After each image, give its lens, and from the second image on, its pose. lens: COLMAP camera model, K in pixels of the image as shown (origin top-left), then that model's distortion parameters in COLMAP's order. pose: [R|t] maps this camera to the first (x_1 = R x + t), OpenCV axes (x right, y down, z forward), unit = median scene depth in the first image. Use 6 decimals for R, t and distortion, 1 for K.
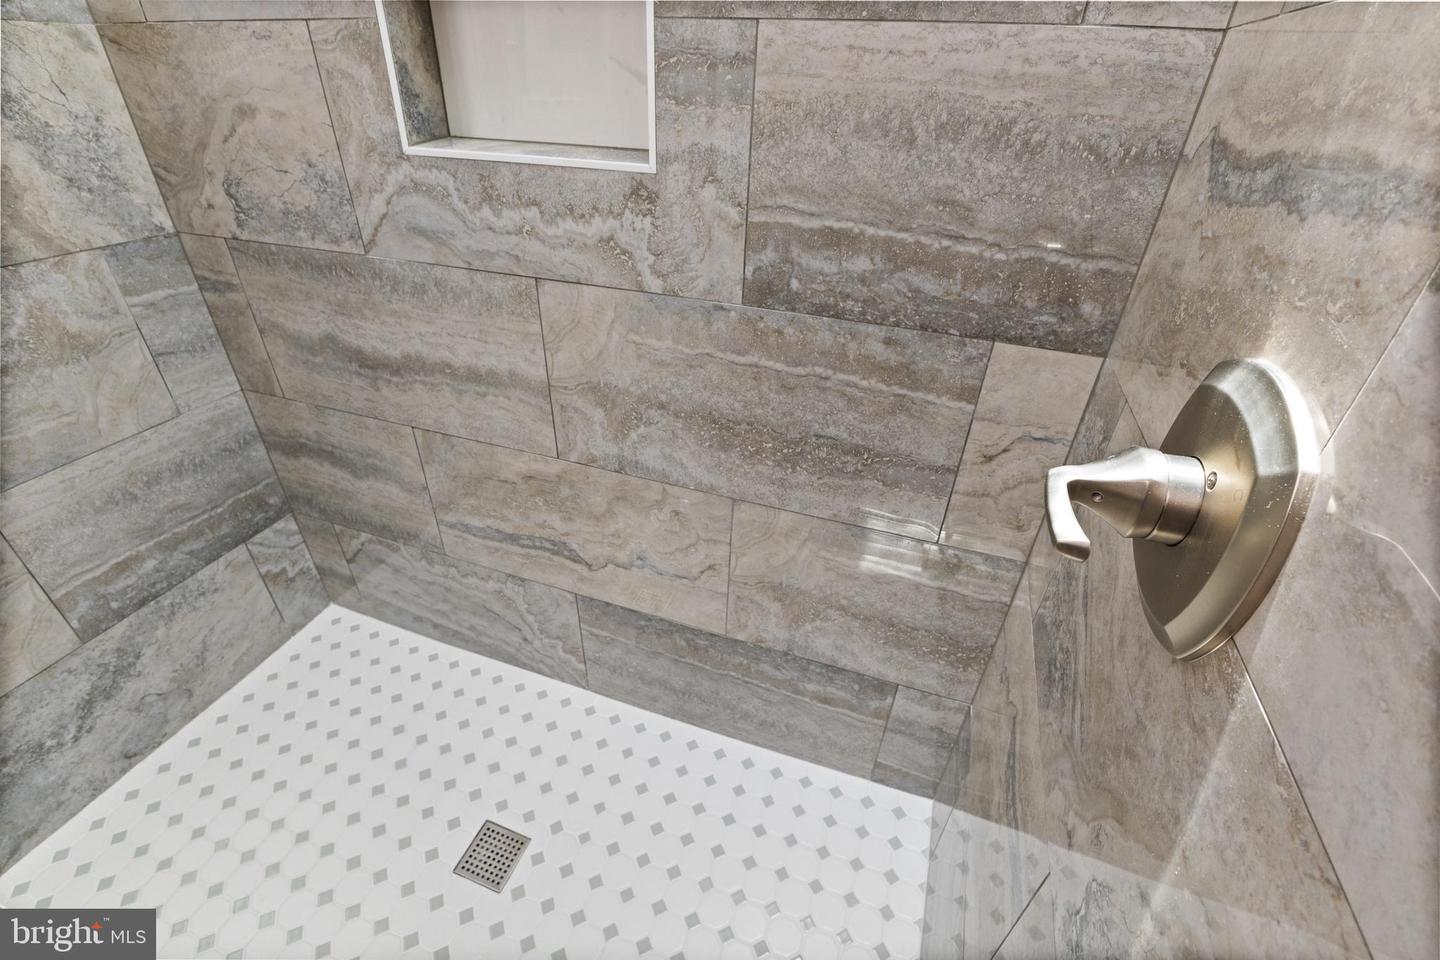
lens RADIAL K [[627.9, 0, 713.2], [0, 627.9, 484.0], [0, 0, 1]] dist [-0.008152, 0.000917]
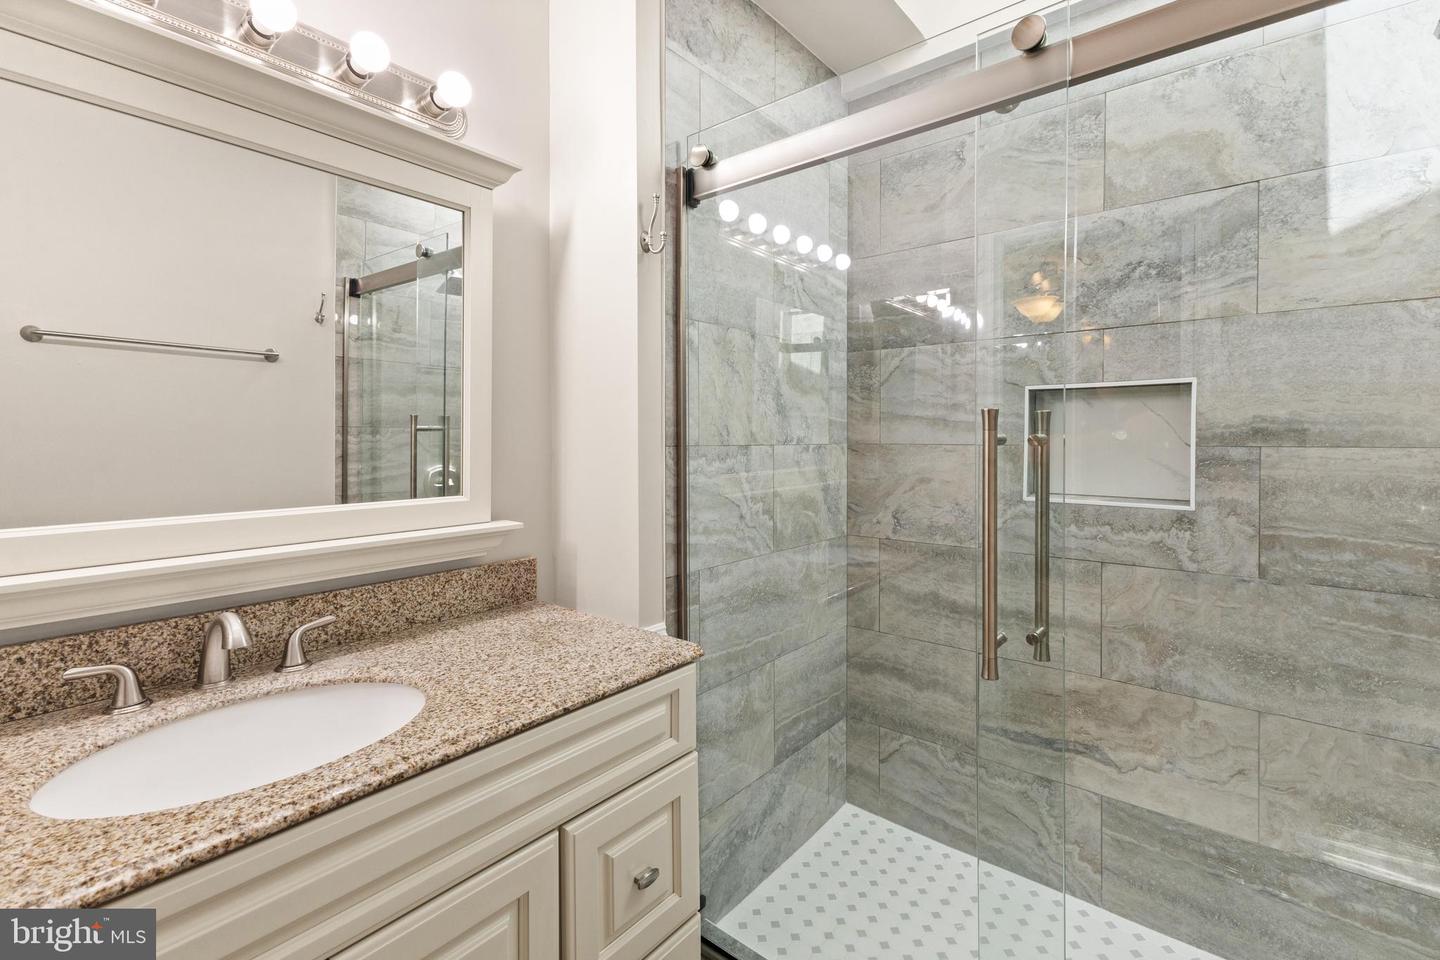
lens RADIAL K [[627.9, 0, 707.1], [0, 627.9, 440.5], [0, 0, 1]] dist [-0.008152, 0.000917]
pose [[0.945725, -0.015384, -0.324604, -0.672030], [-0.169291, 0.829310, -0.532528, 0.468353], [0.277390, 0.558577, 0.781695, -0.808933]]
